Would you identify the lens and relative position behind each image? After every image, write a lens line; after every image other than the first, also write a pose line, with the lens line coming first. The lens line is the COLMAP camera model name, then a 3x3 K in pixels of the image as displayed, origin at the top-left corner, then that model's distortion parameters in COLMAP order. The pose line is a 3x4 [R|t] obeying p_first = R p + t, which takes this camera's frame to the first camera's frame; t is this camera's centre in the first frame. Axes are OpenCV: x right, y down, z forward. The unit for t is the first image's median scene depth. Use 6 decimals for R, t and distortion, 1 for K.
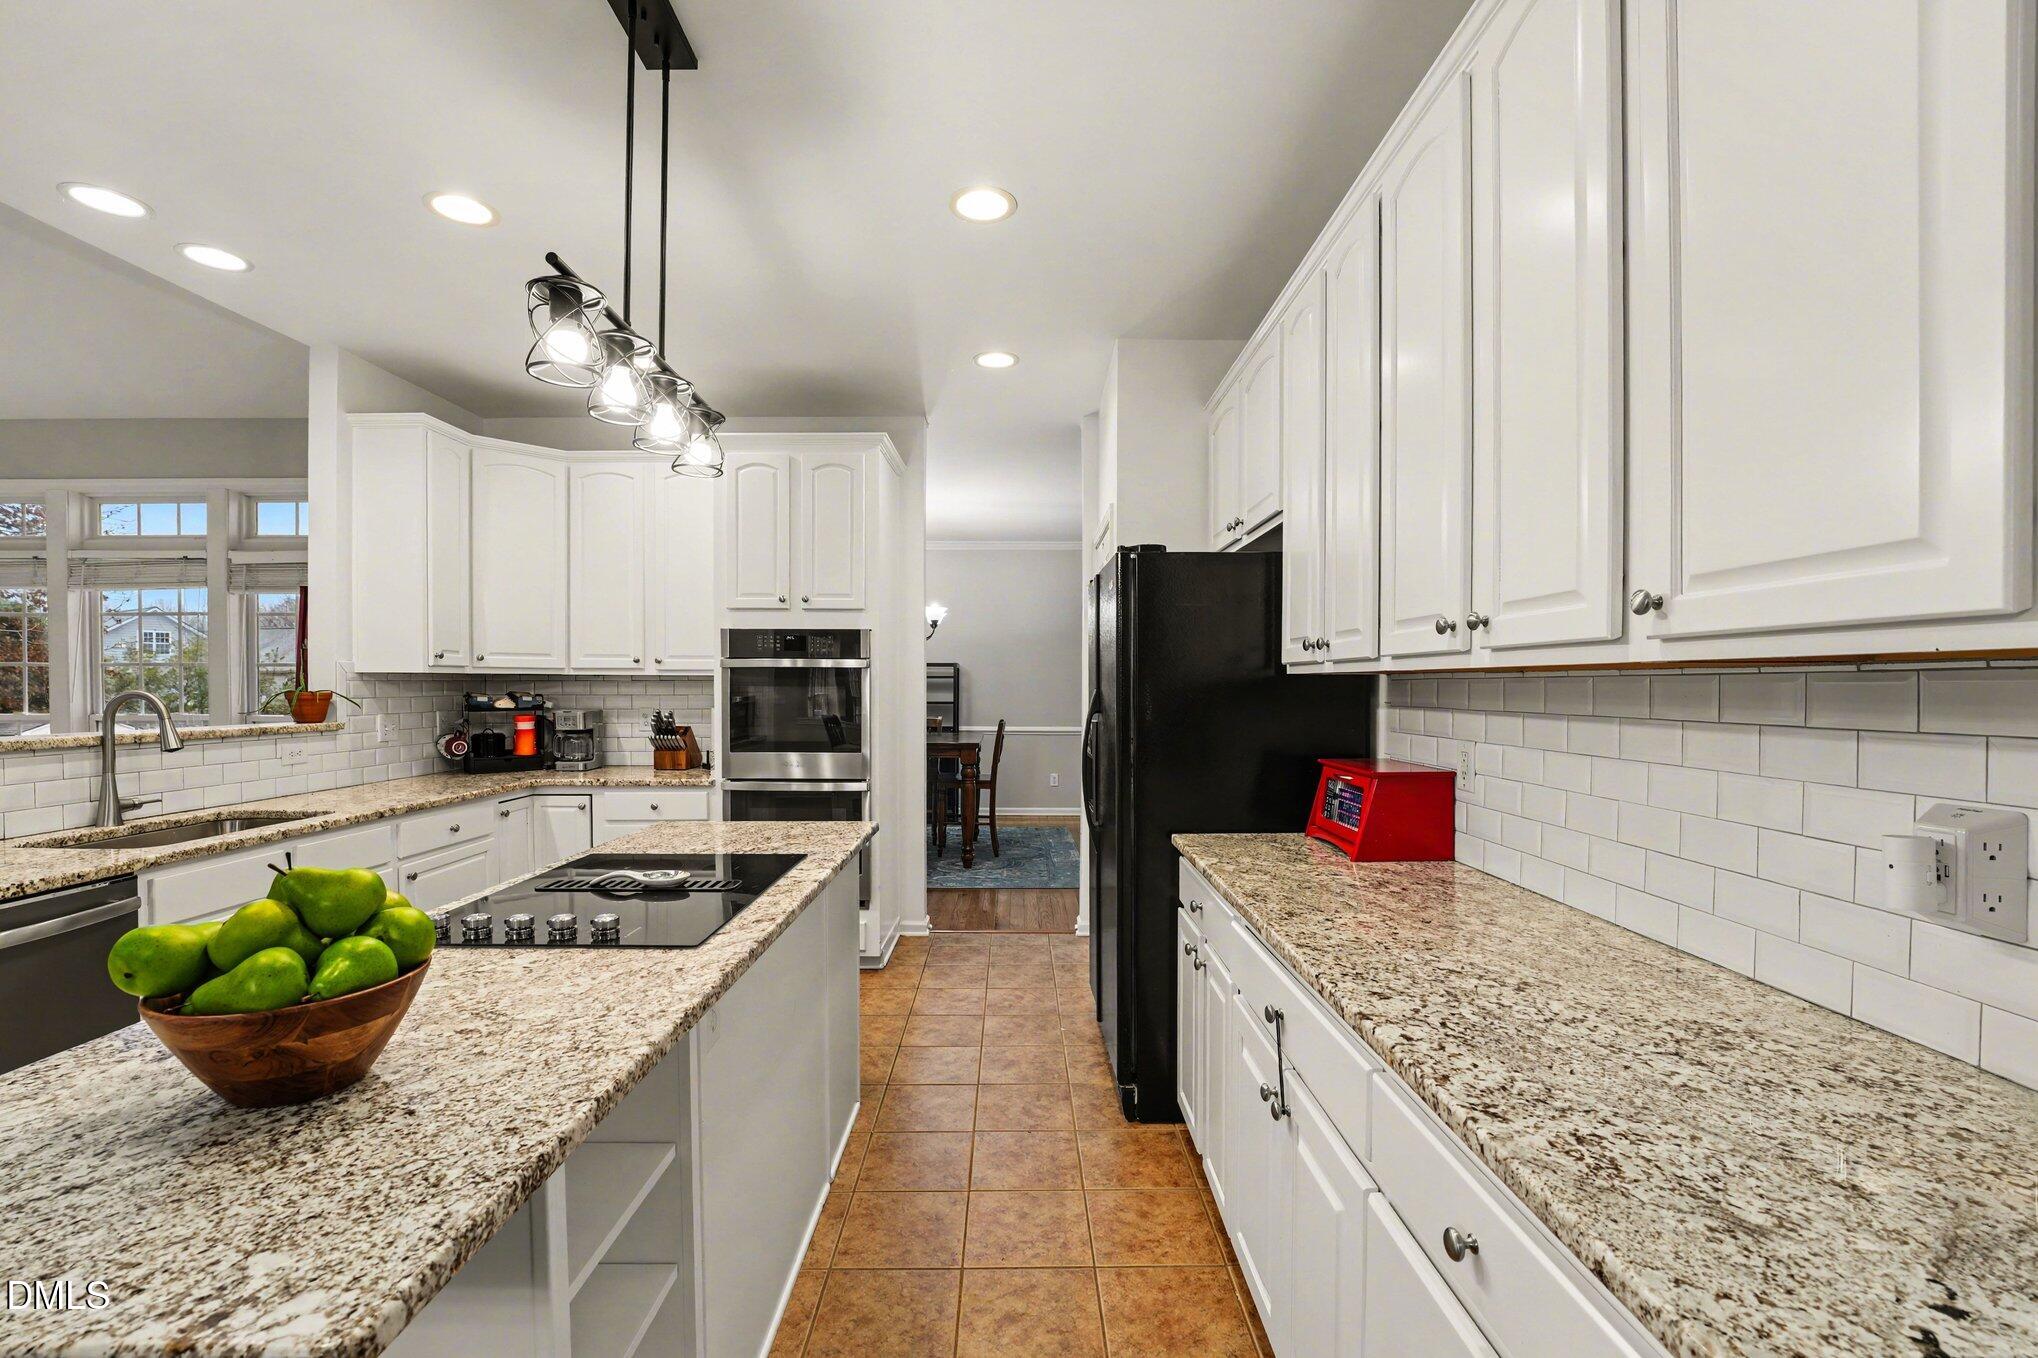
lens RADIAL K [[827.6, 0, 1014.3], [0, 827.6, 692.0], [0, 0, 1]] dist [-0.014318, 0.000111]
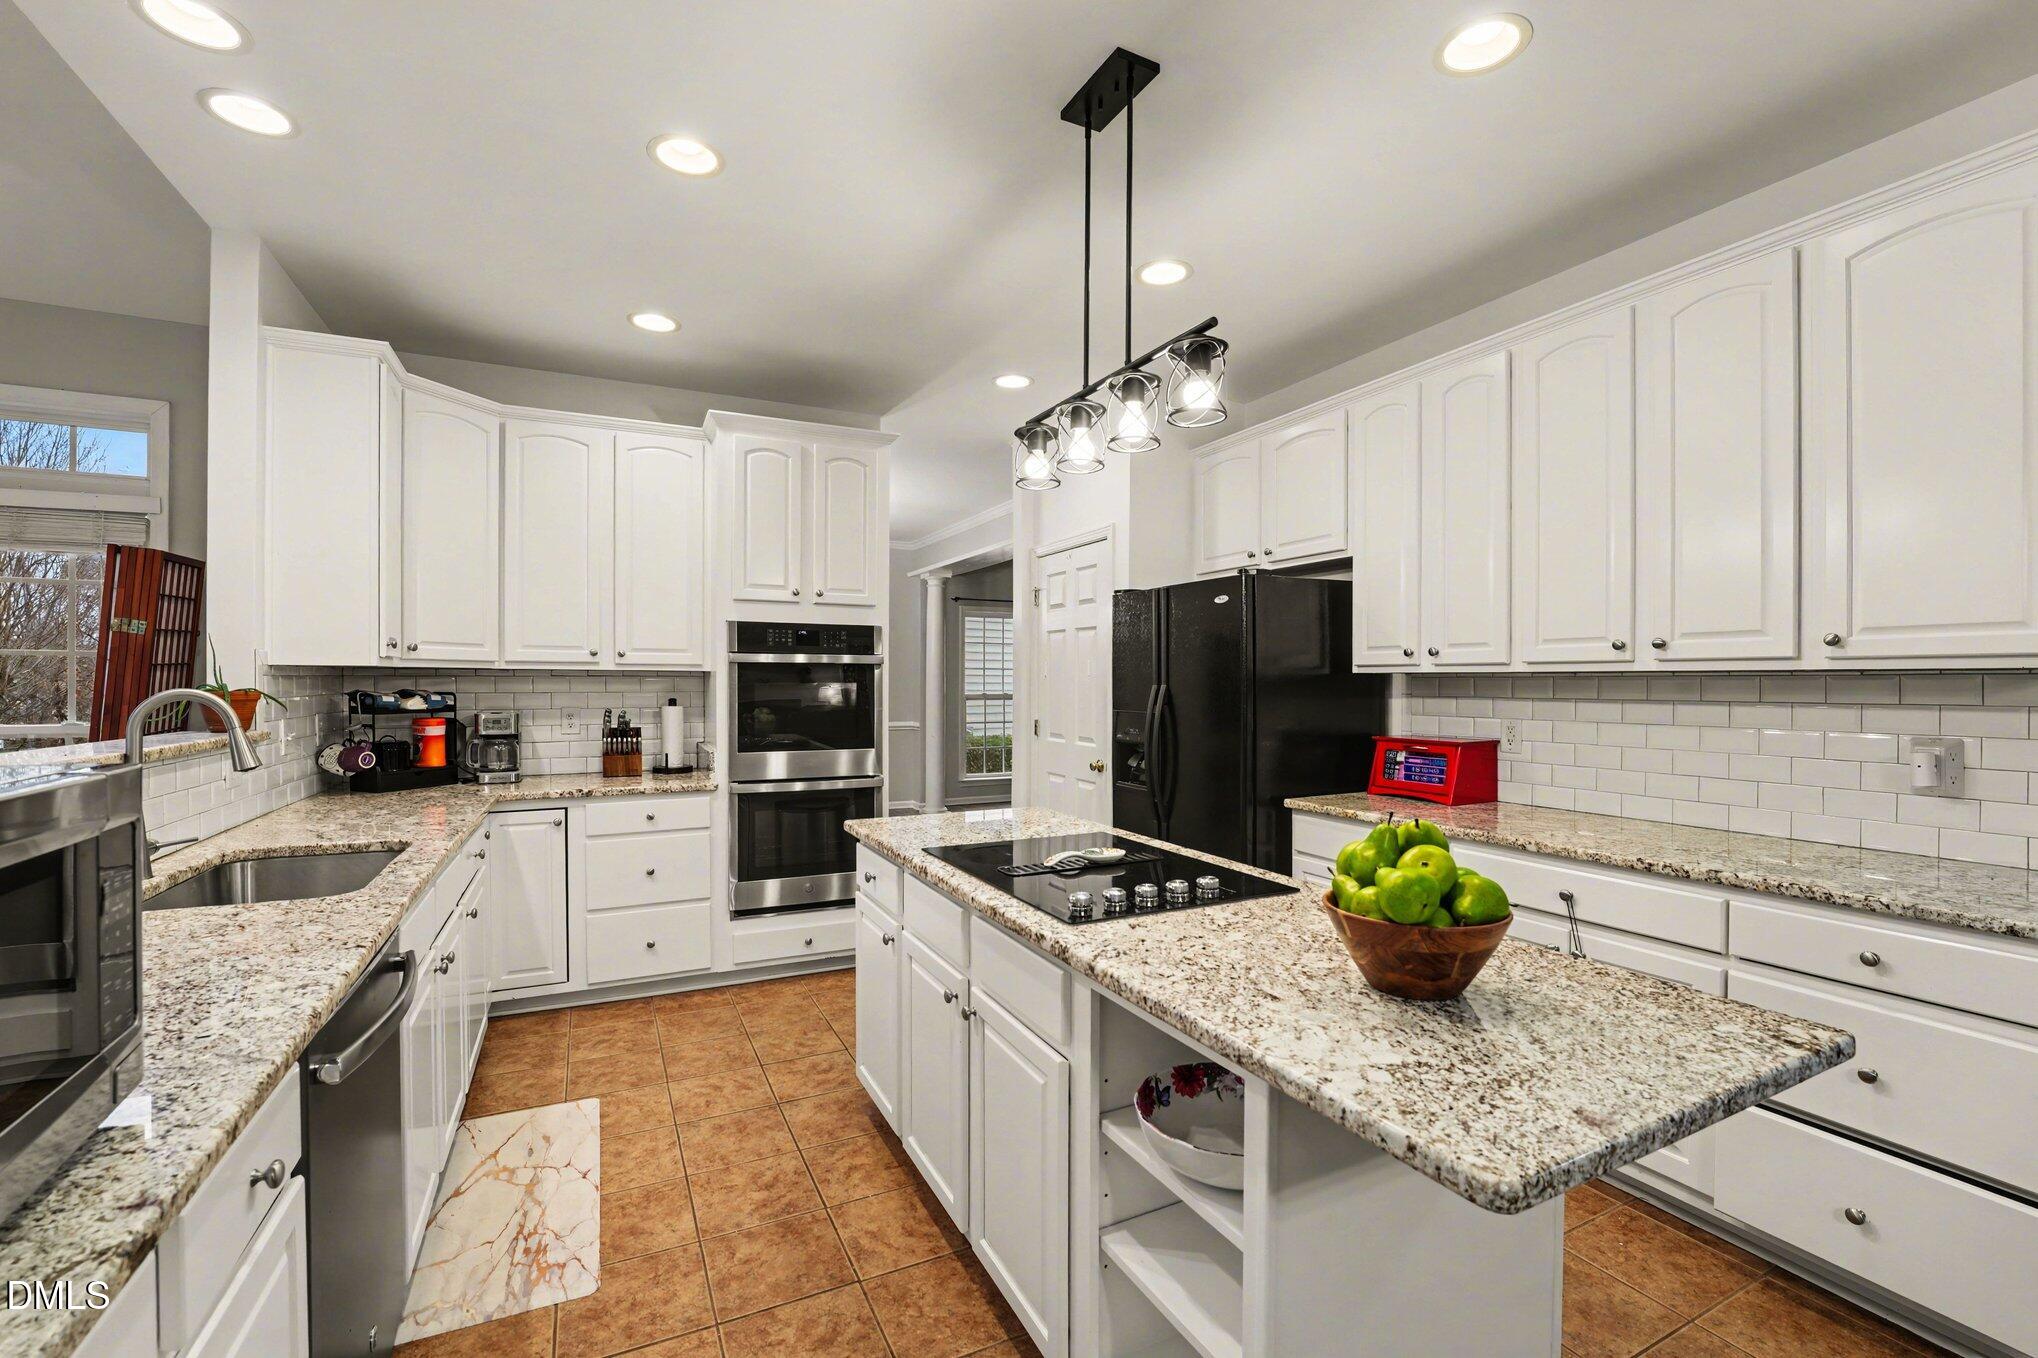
lens RADIAL K [[827.6, 0, 1014.3], [0, 827.6, 692.0], [0, 0, 1]] dist [-0.014318, 0.000111]
pose [[0.906469, -0.006492, 0.422222, -0.456992], [0.003775, 0.999966, 0.007272, -0.001883], [-0.422255, -0.004998, 0.906463, 0.015219]]
